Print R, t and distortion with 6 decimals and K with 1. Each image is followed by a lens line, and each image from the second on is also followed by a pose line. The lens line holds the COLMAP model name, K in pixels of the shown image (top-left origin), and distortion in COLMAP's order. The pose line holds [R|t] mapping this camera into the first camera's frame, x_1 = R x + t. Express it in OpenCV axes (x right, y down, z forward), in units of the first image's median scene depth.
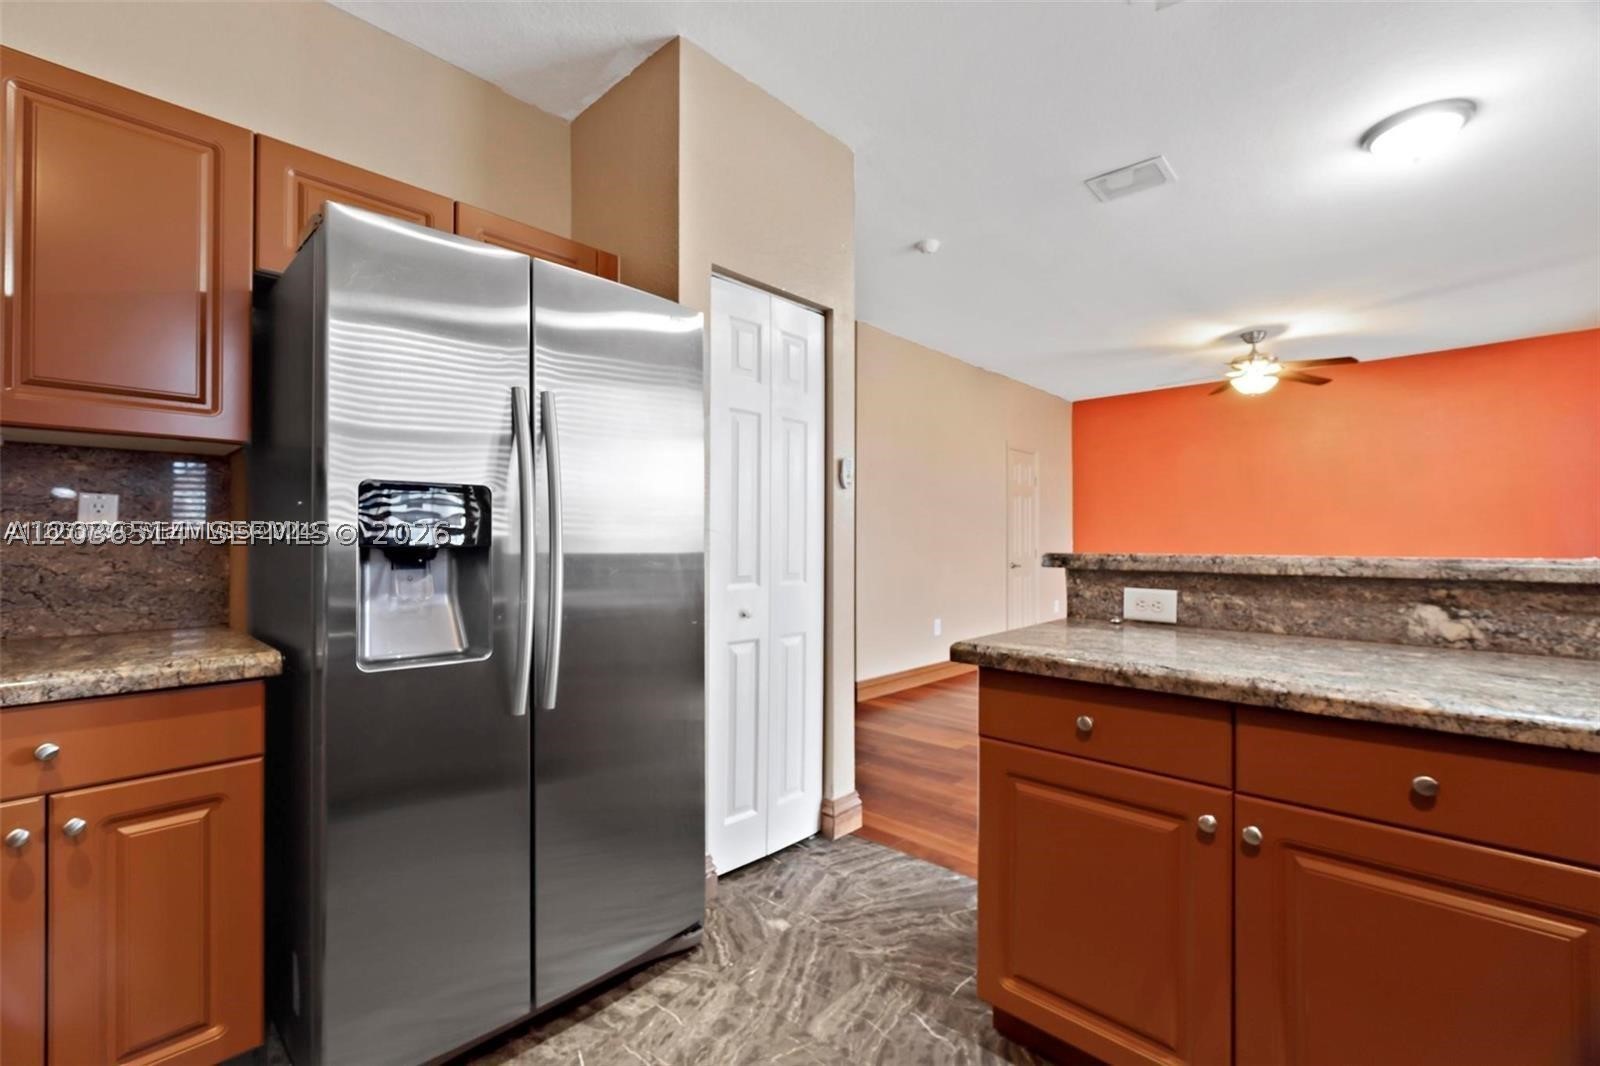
lens RADIAL K [[692.2, 0, 787.0], [0, 692.2, 542.9], [0, 0, 1]] dist [0.001463, 0.000200]
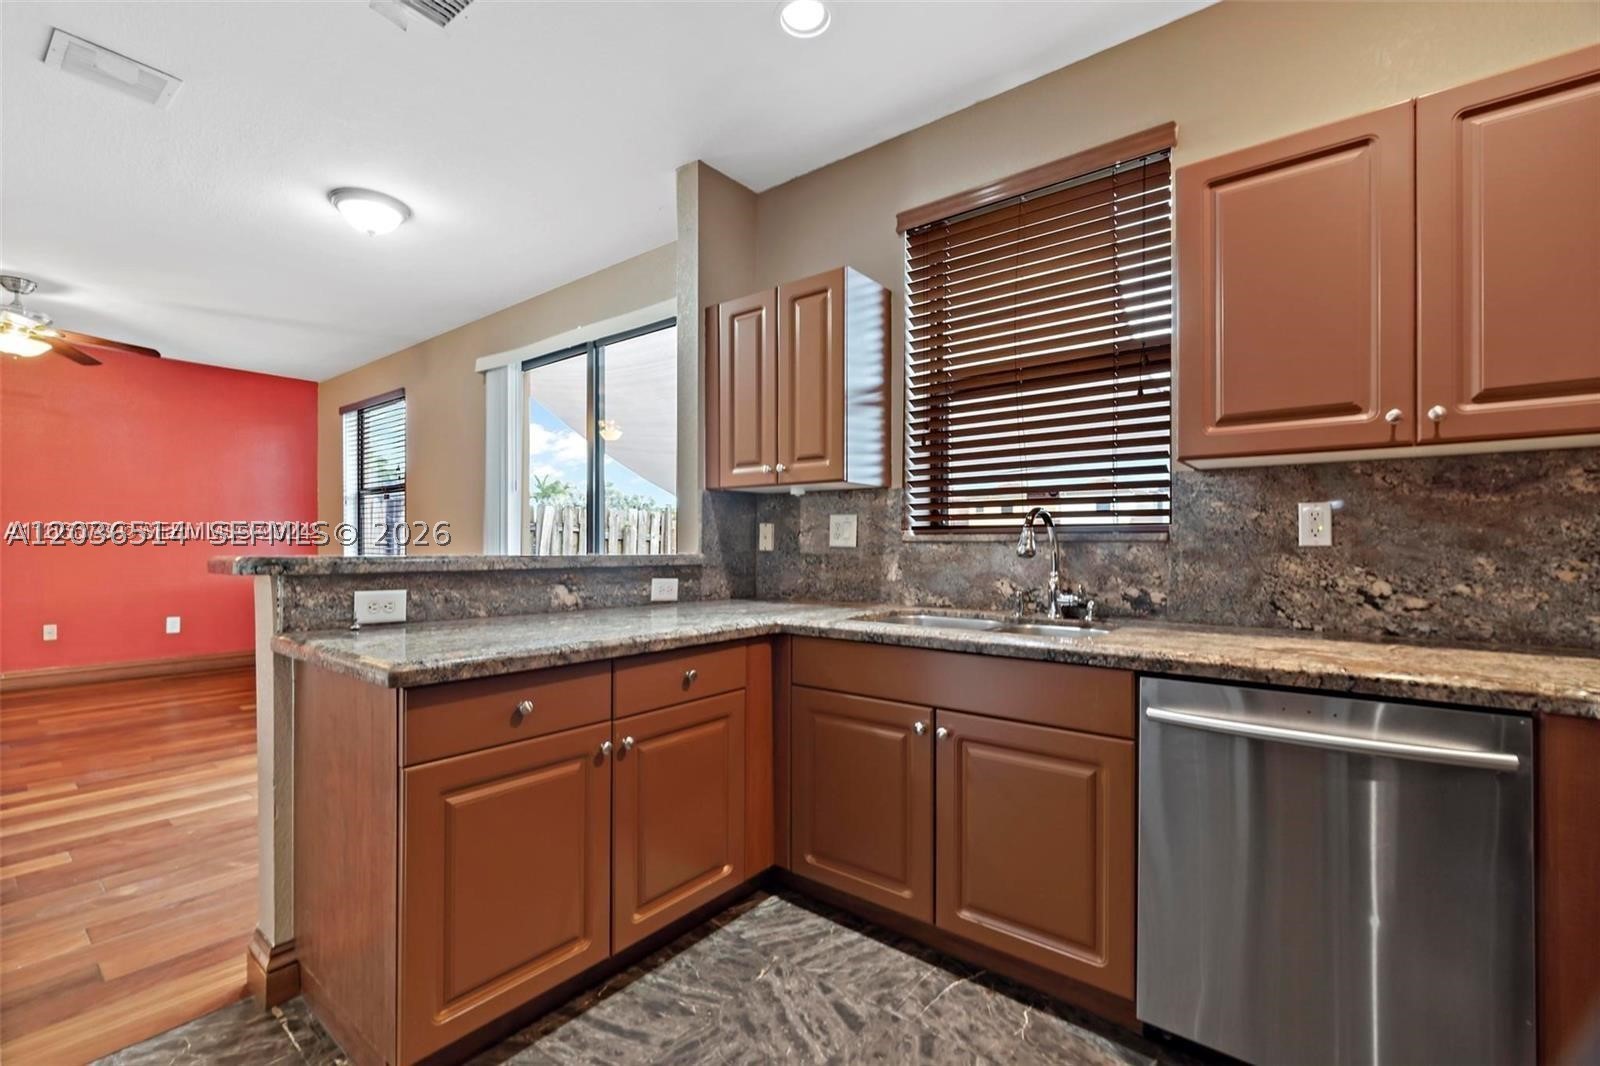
lens RADIAL K [[692.2, 0, 787.0], [0, 692.2, 542.9], [0, 0, 1]] dist [0.001463, 0.000200]
pose [[-0.091655, 0.001695, 0.995789, -0.626648], [-0.003116, 0.999993, -0.001989, -0.002920], [-0.995786, -0.003285, -0.091649, 0.599888]]
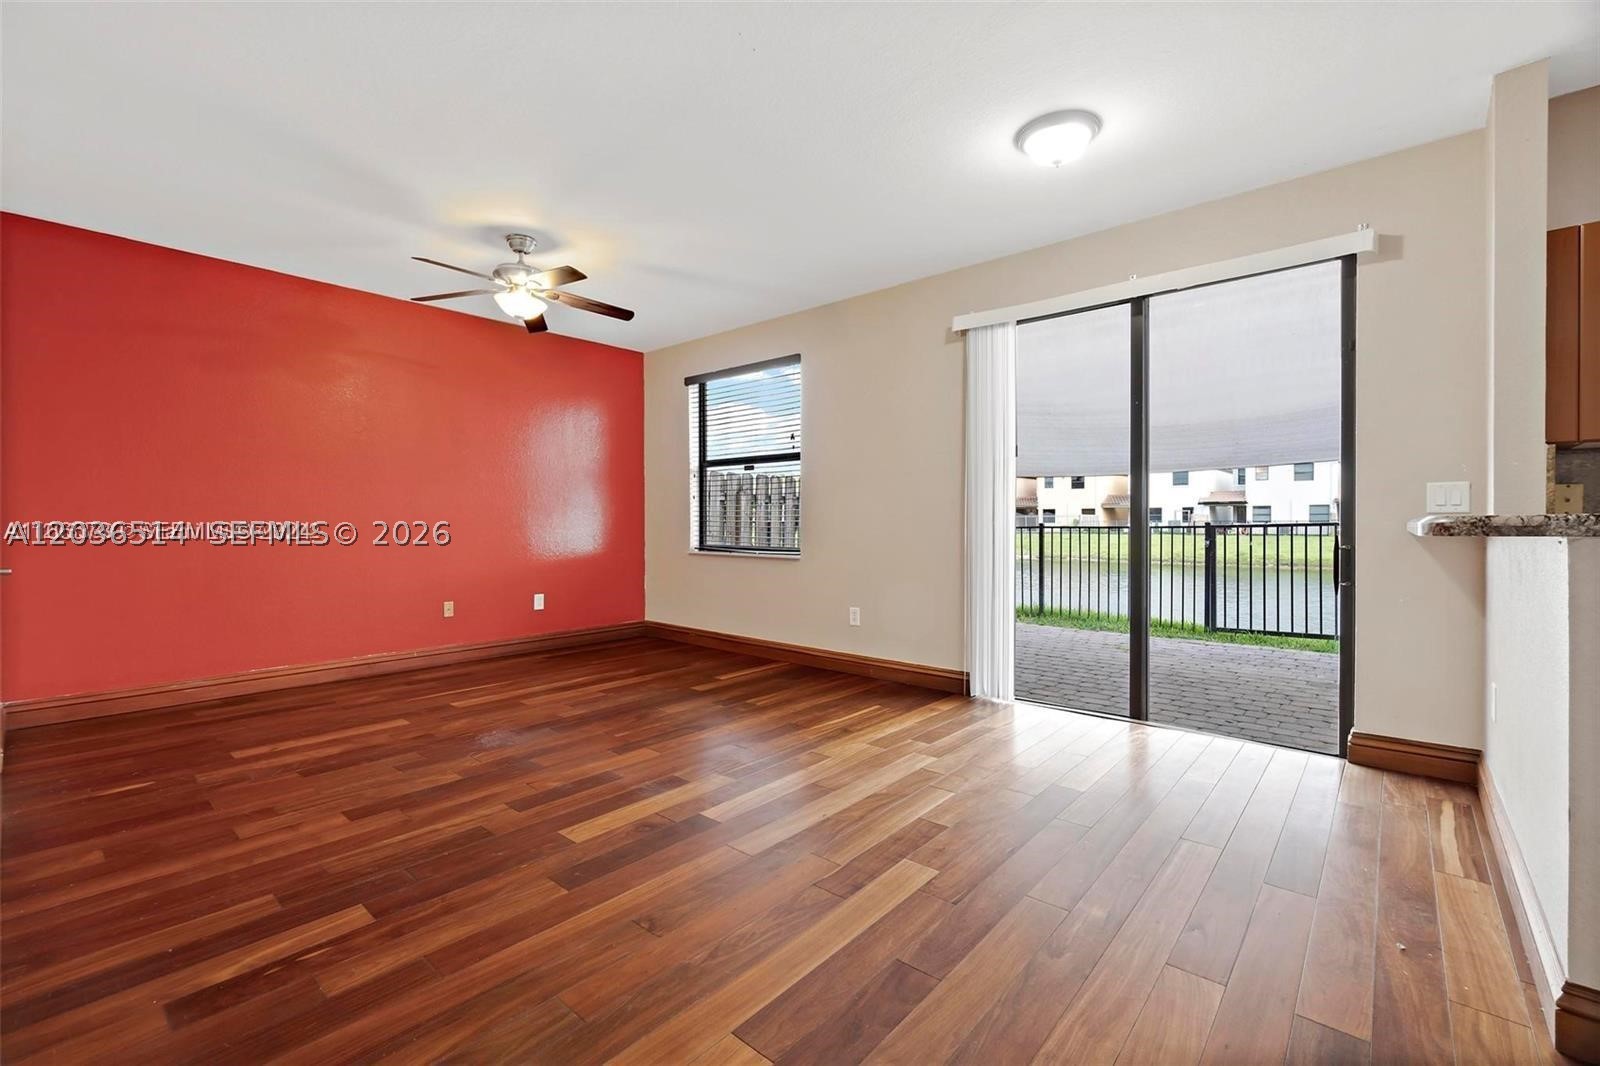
lens RADIAL K [[686.1, 0, 800.5], [0, 686.1, 527.8], [0, 0, 1]] dist [0.000977, 0.000018]
pose [[-0.047490, -0.009063, 0.998831, -0.287509], [-0.000243, 0.999959, 0.009061, 0.018957], [-0.998872, 0.000188, -0.047490, 2.281510]]
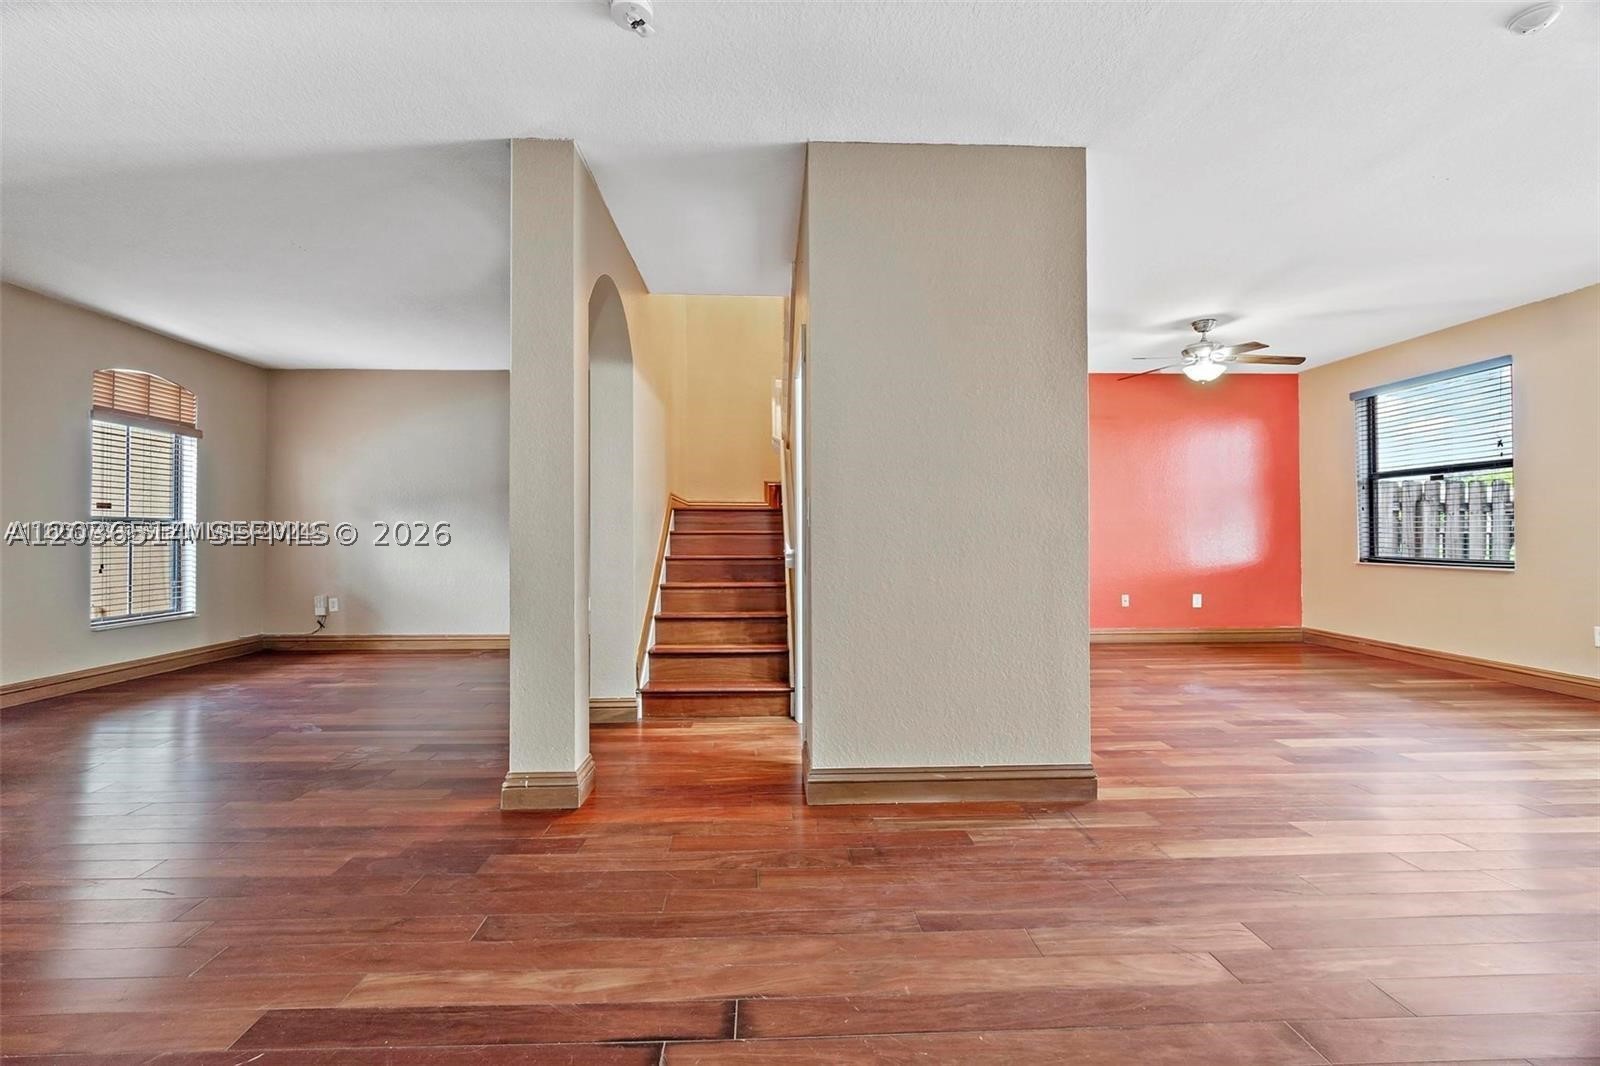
lens RADIAL K [[689.7, 0, 802.9], [0, 689.7, 526.7], [0, 0, 1]] dist [-0.002273, 0.008682]
pose [[0.689395, 0.004827, 0.724370, -1.421191], [0.003138, 0.999949, -0.009650, 0.010848], [-0.724379, 0.008925, 0.689344, 2.286505]]
